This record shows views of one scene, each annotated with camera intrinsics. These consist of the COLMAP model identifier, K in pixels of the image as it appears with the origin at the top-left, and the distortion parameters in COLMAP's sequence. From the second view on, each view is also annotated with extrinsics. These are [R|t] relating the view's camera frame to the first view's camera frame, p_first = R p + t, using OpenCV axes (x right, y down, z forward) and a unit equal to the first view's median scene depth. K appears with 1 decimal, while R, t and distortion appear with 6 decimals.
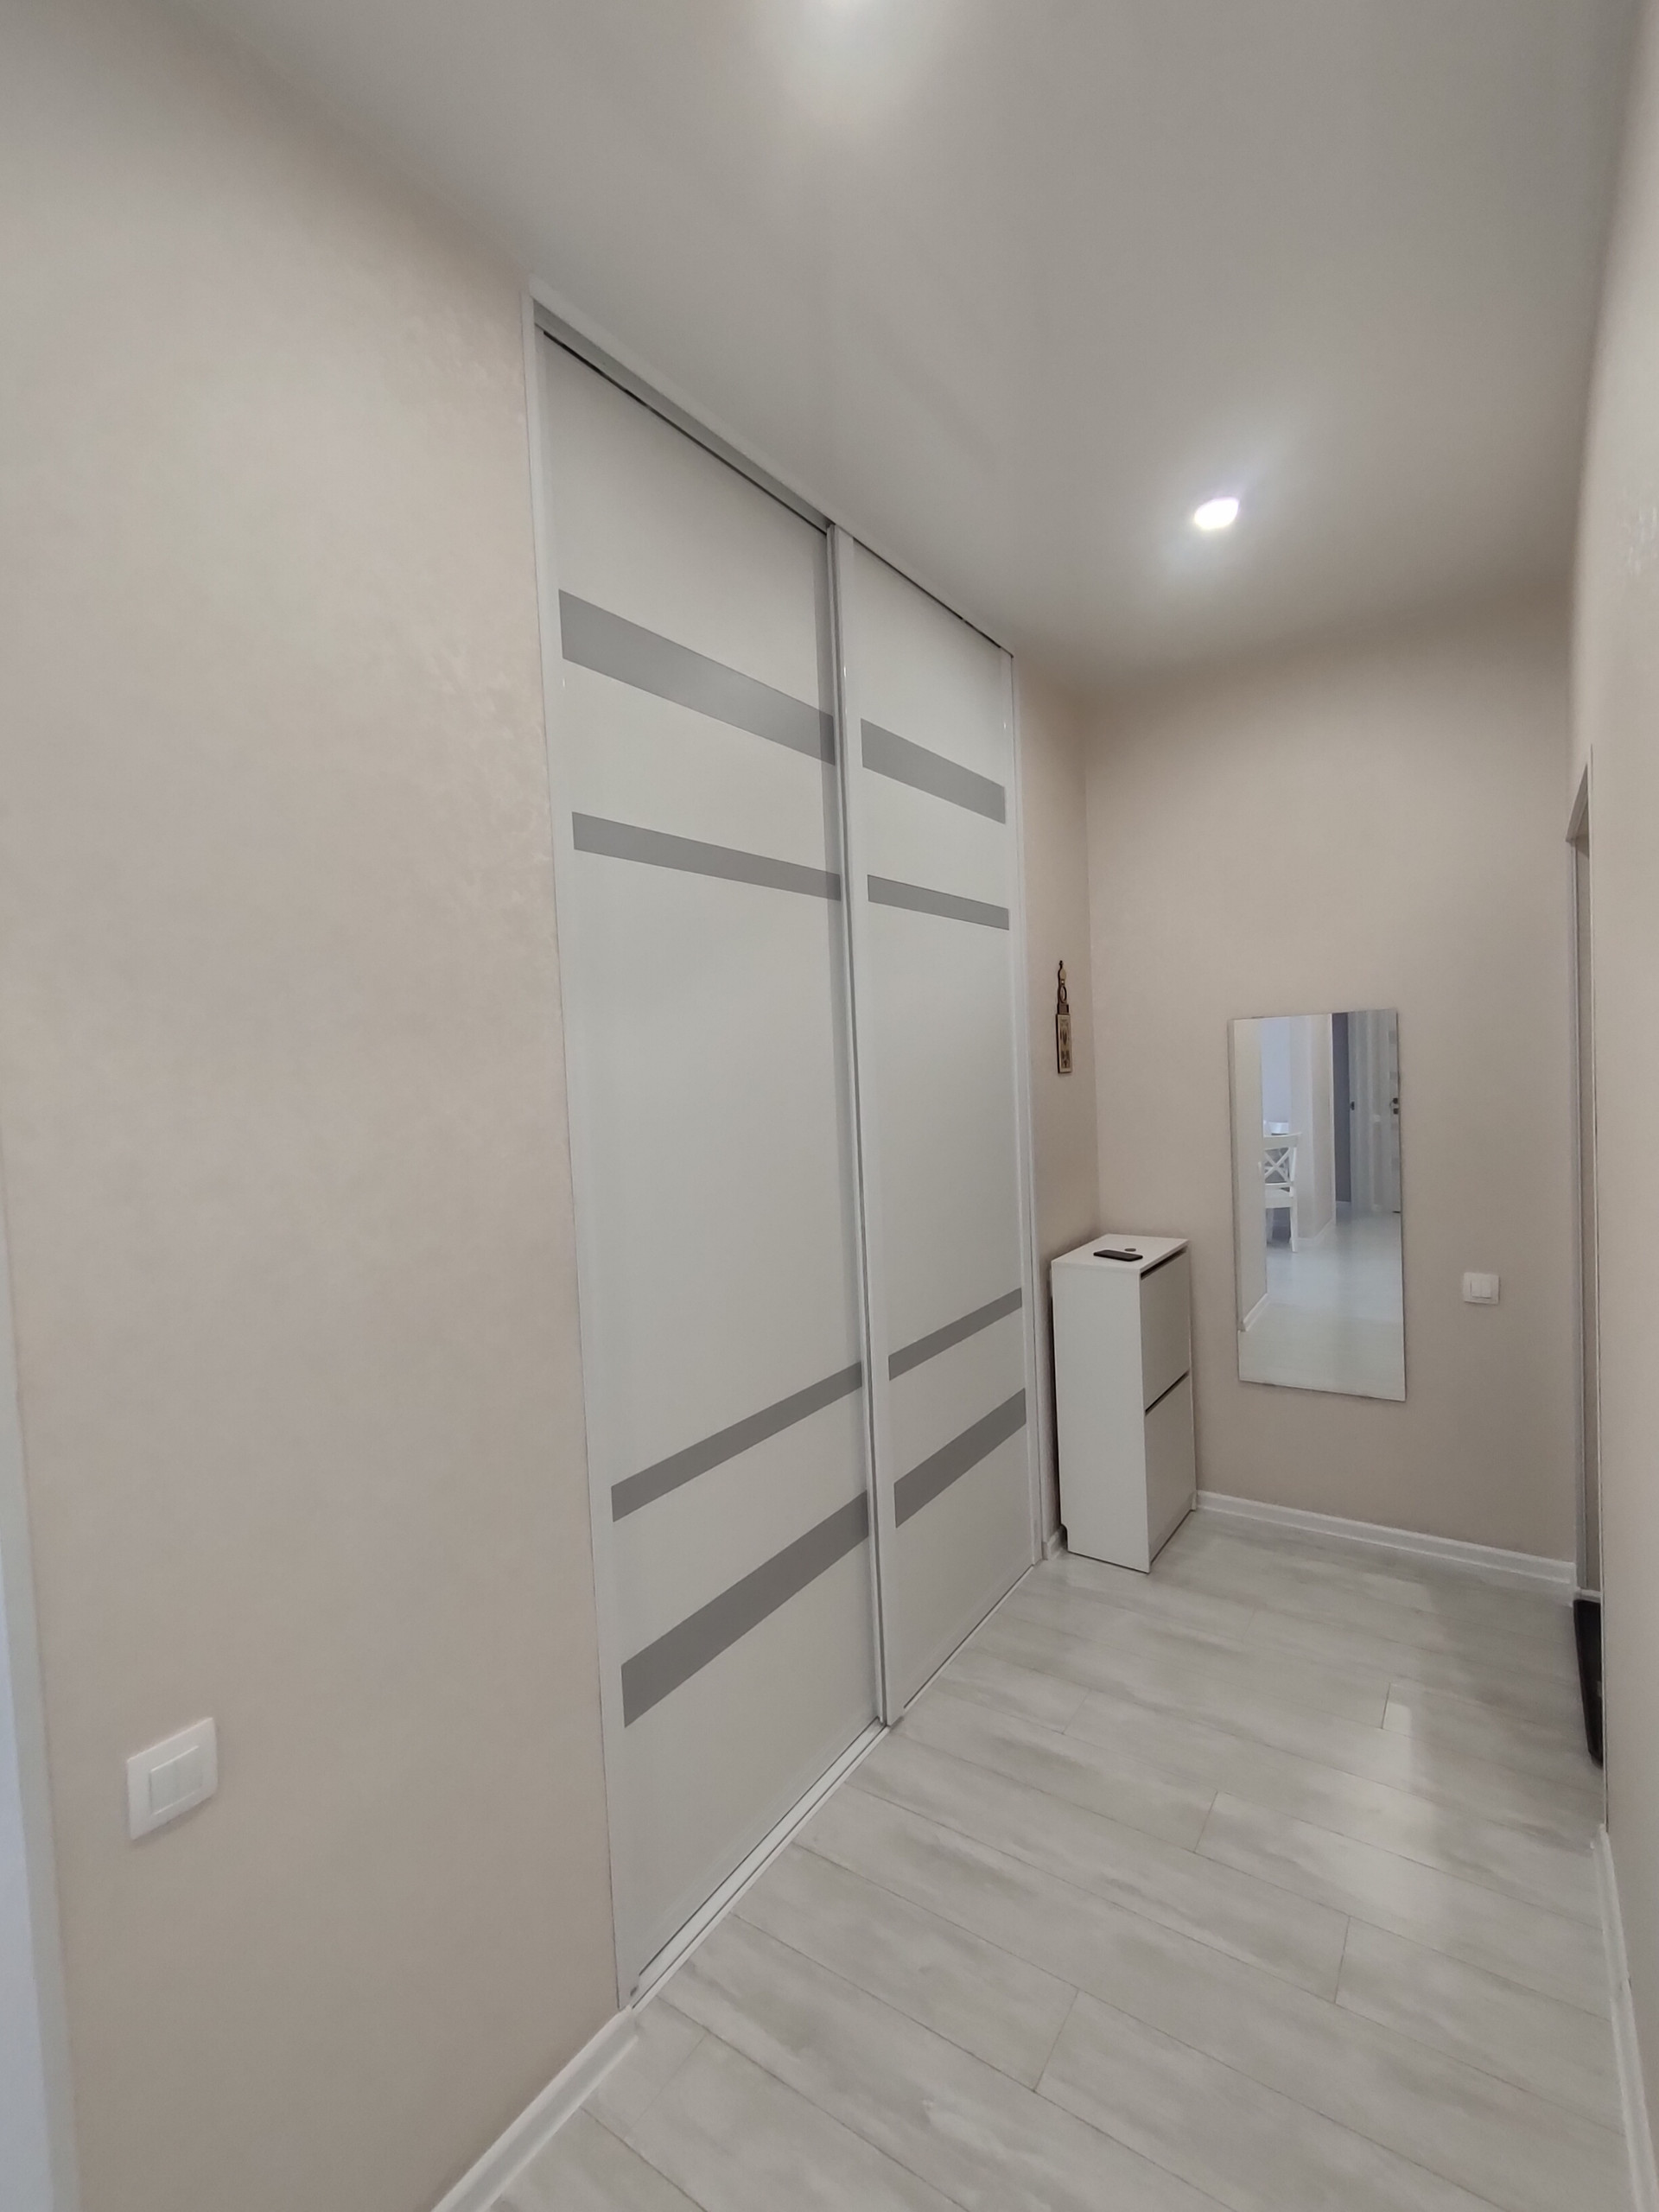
lens RADIAL K [[1006.7, 0, 826.1], [0, 1006.7, 1111.8], [0, 0, 1]] dist [0.011630, -0.000003]
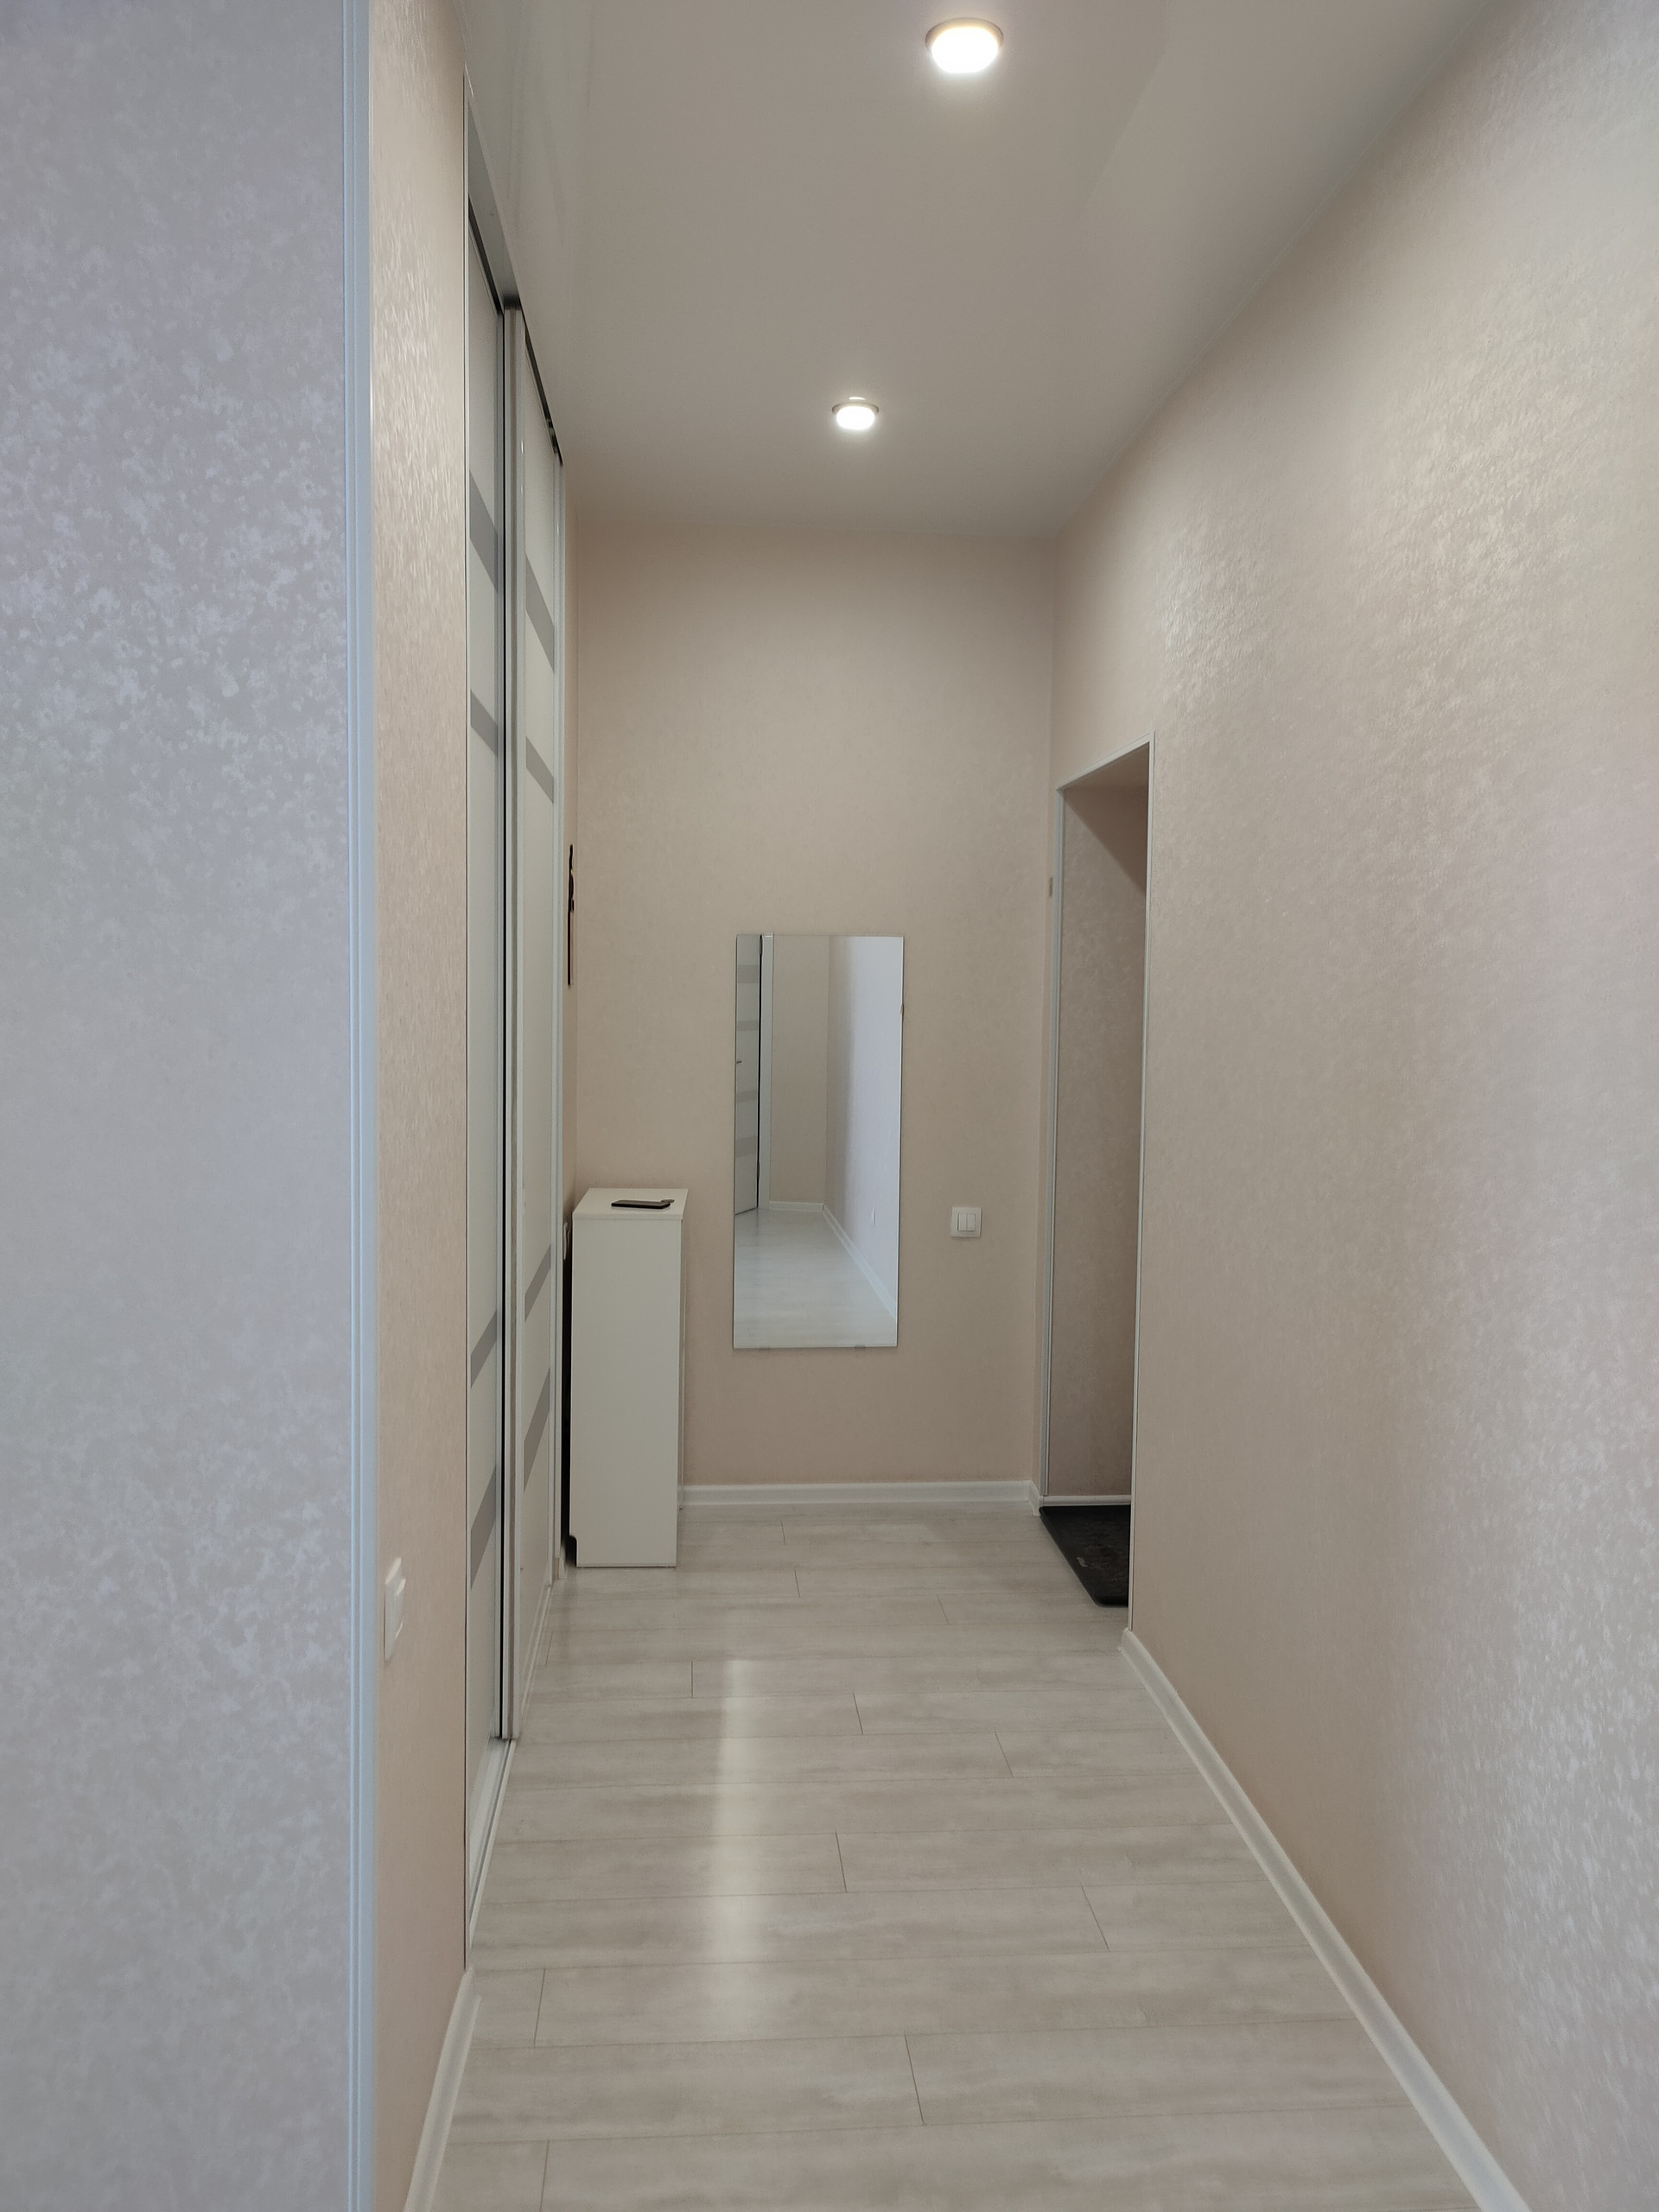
lens RADIAL K [[1719.5, 0, 829.5], [0, 1719.5, 1106.0], [0, 0, 1]] dist [0.018500, 0.000814]
pose [[0.771219, 0.011980, 0.636457, -0.550852], [-0.019121, 0.999808, 0.004349, 0.056211], [-0.636283, -0.015523, 0.771300, -0.227857]]
